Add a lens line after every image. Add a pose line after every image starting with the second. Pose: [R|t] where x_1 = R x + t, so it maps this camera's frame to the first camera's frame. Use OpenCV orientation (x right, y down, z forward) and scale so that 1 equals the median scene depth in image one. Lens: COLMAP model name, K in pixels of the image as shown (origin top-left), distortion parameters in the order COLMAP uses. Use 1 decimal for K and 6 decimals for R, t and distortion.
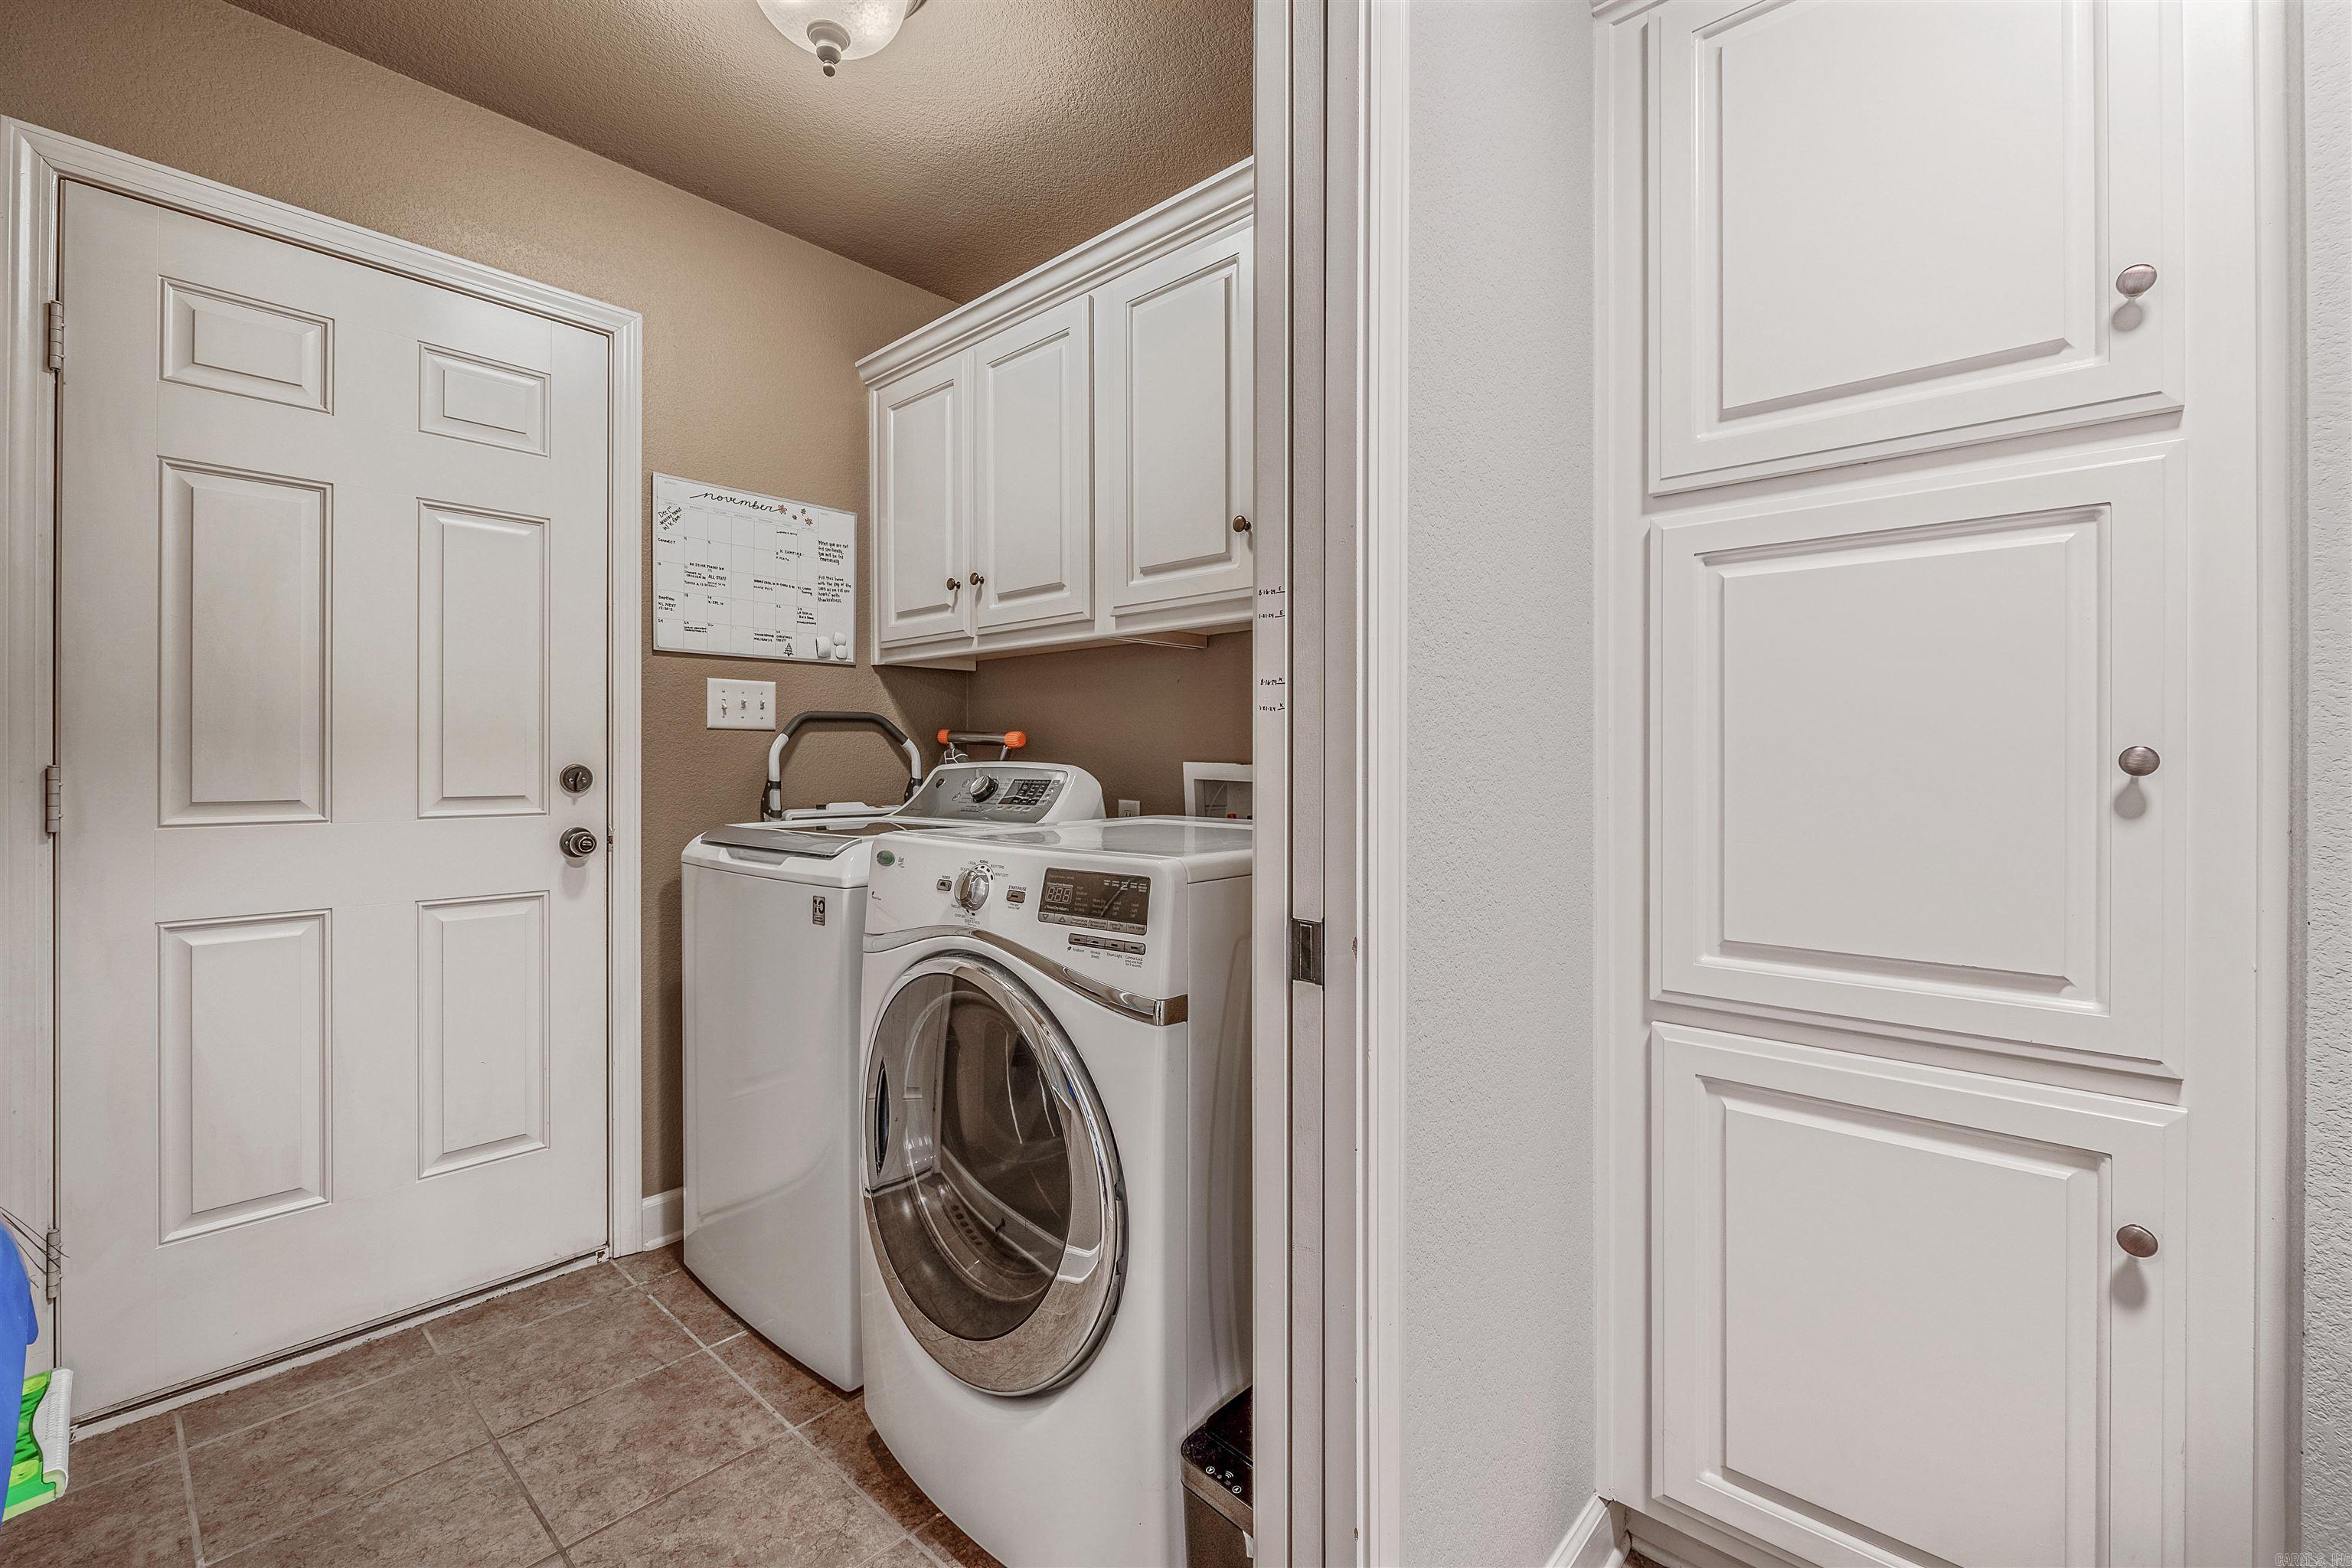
lens RADIAL K [[980.2, 0, 1185.6], [0, 980.2, 760.0], [0, 0, 1]] dist [-0.010312, -0.000475]
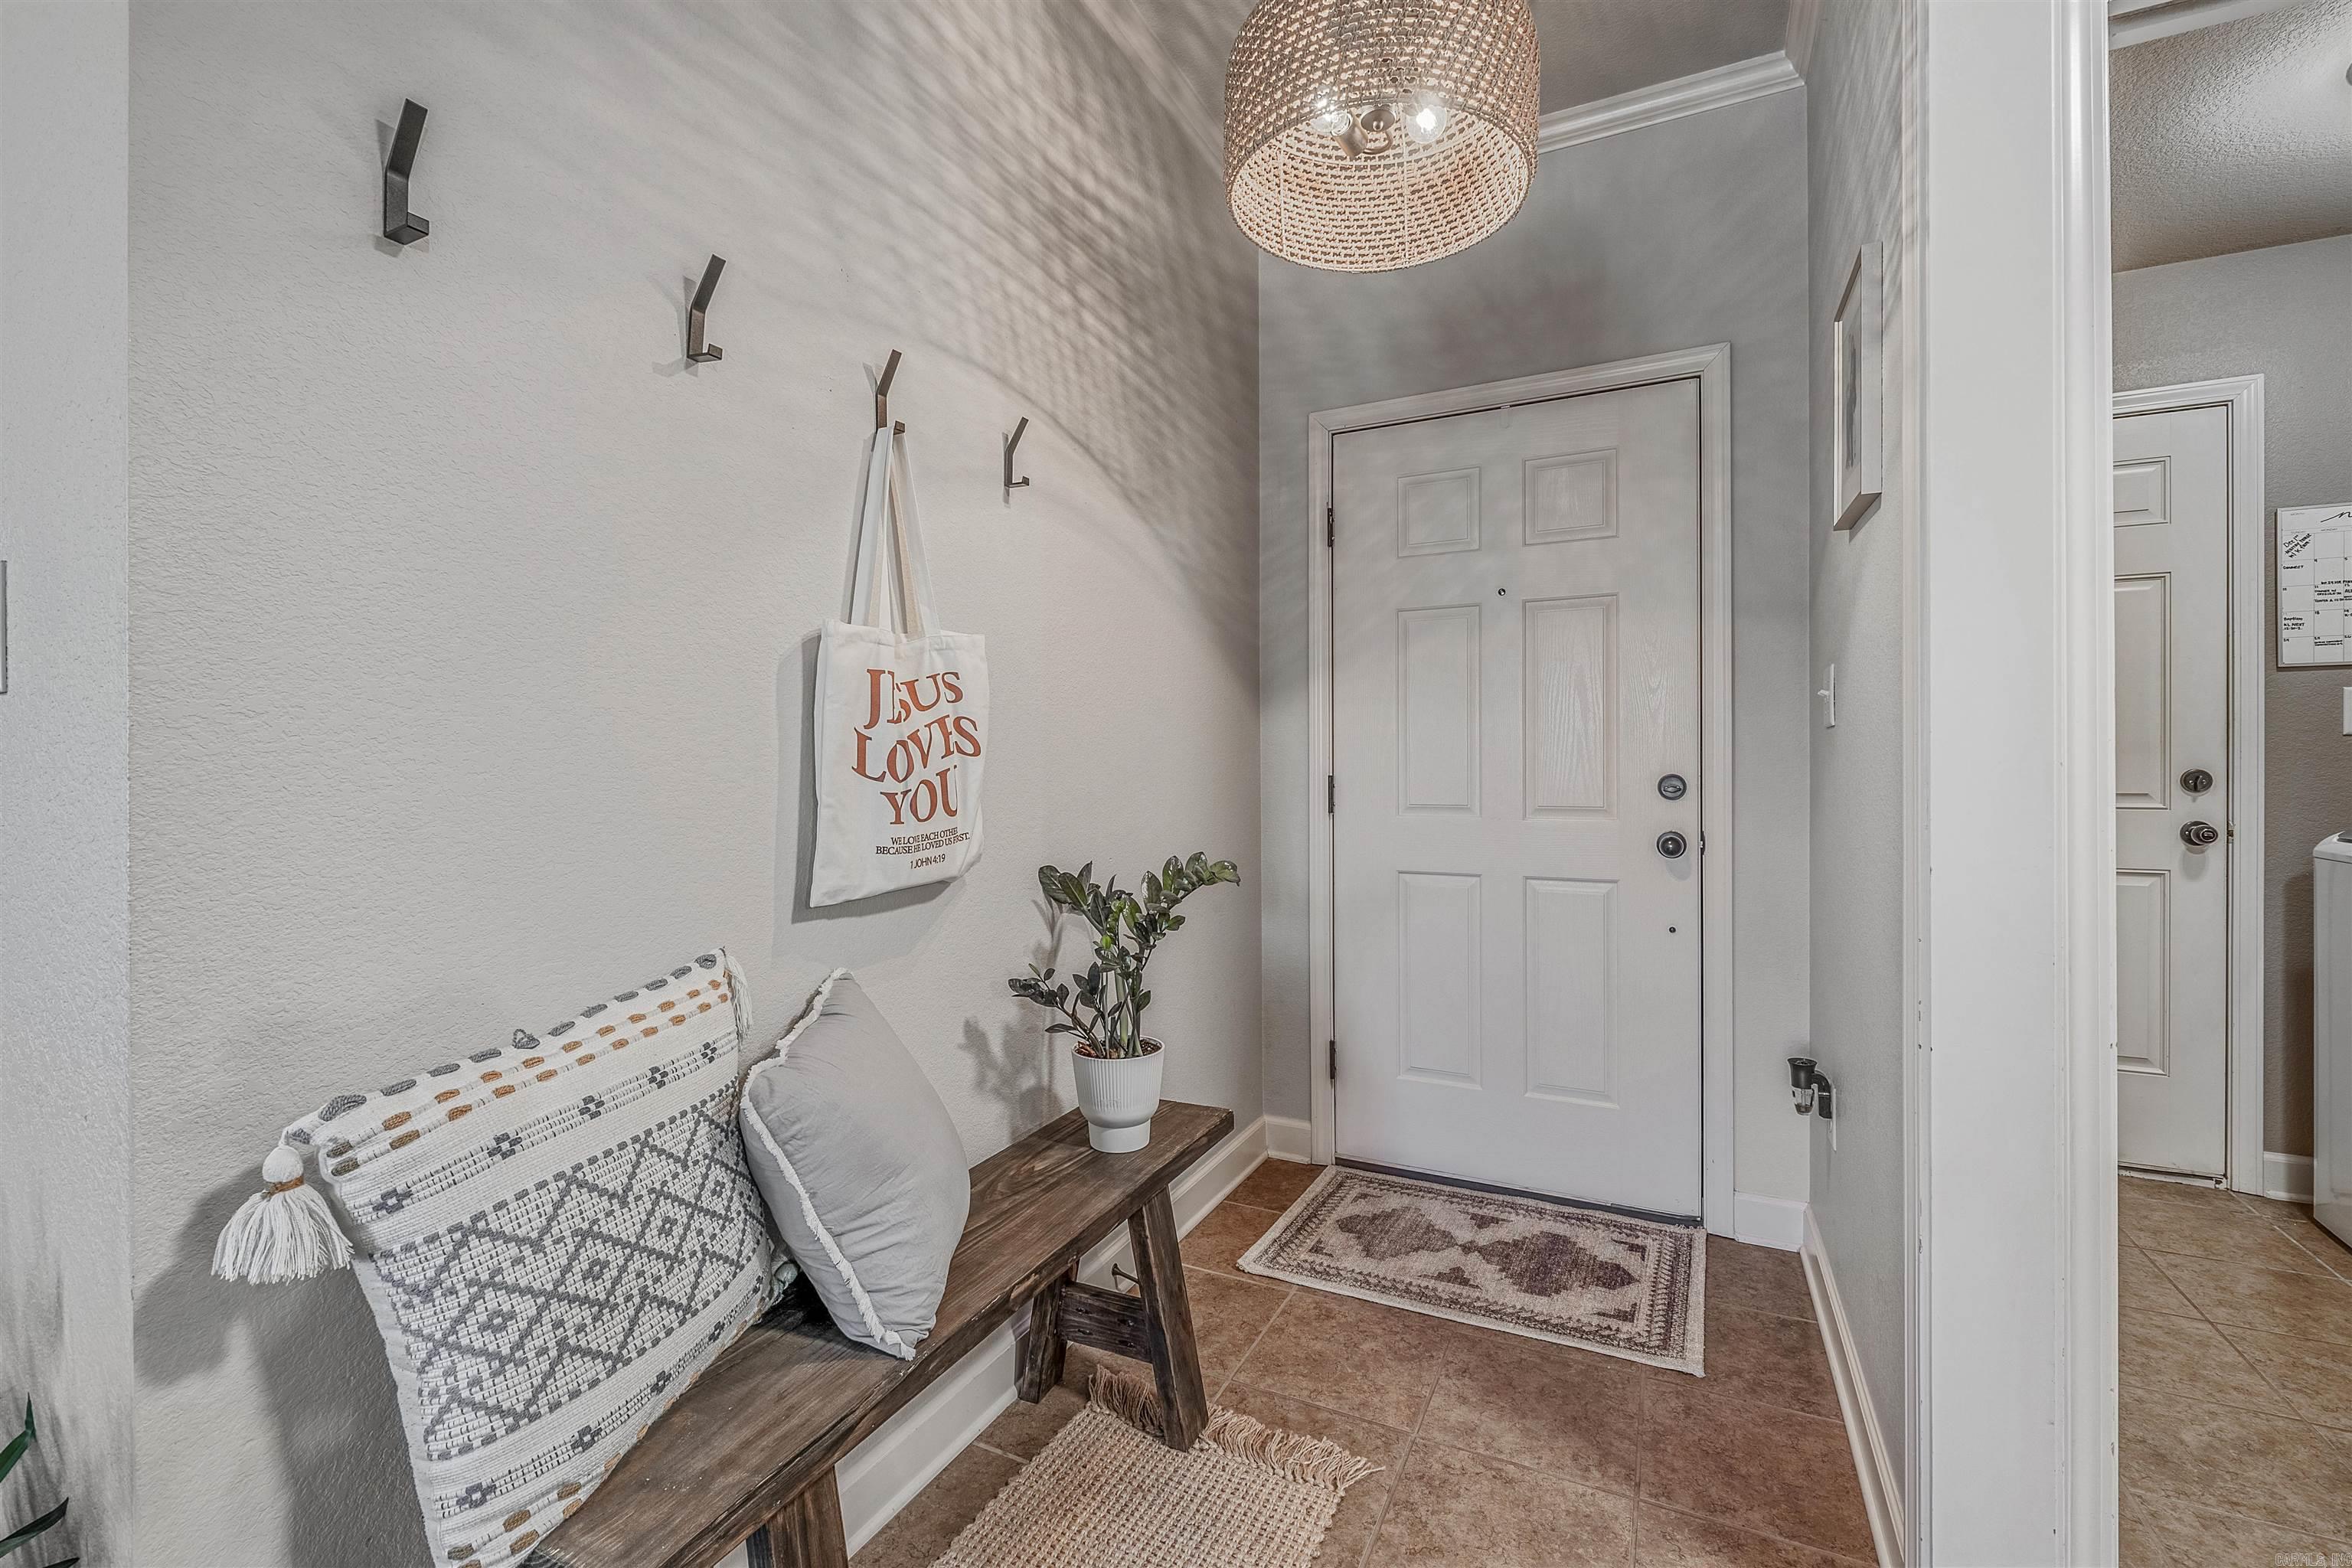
lens RADIAL K [[994.5, 0, 1190.6], [0, 994.5, 778.1], [0, 0, 1]] dist [-0.005062, -0.000302]
pose [[0.265982, 0.003970, -0.963970, 0.221612], [0.008171, 0.999946, 0.006373, -0.002345], [0.963943, -0.009572, 0.265935, -0.517057]]
